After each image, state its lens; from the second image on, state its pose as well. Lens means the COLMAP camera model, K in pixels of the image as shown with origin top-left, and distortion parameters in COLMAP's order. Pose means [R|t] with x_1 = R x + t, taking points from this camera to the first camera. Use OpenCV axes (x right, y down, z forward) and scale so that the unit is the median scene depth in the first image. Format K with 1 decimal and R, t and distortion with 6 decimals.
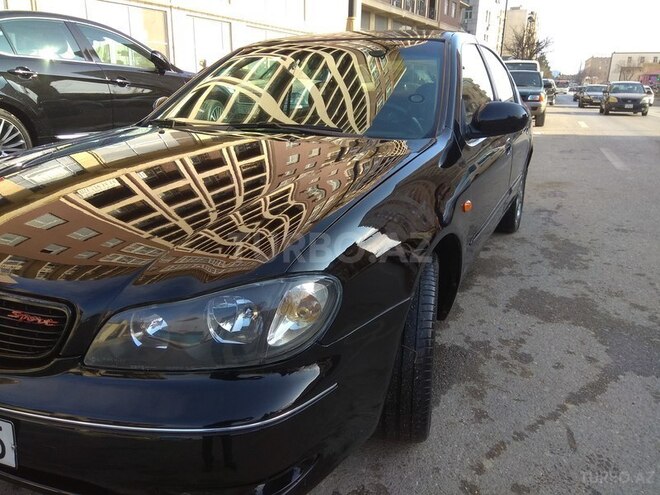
lens RADIAL K [[524.9, 0, 329.7], [0, 524.9, 247.1], [0, 0, 1]] dist [0.028928, -0.007103]
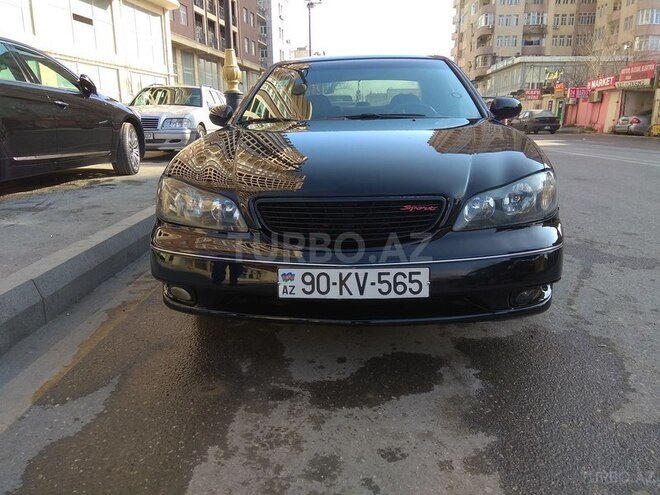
lens RADIAL K [[524.9, 0, 330.0], [0, 524.9, 247.3], [0, 0, 1]] dist [0.028928, -0.007103]
pose [[0.929383, -0.108539, 0.352799, -0.841547], [0.130161, 0.990762, -0.038075, 0.168129], [-0.345407, 0.081307, 0.934924, -0.247377]]
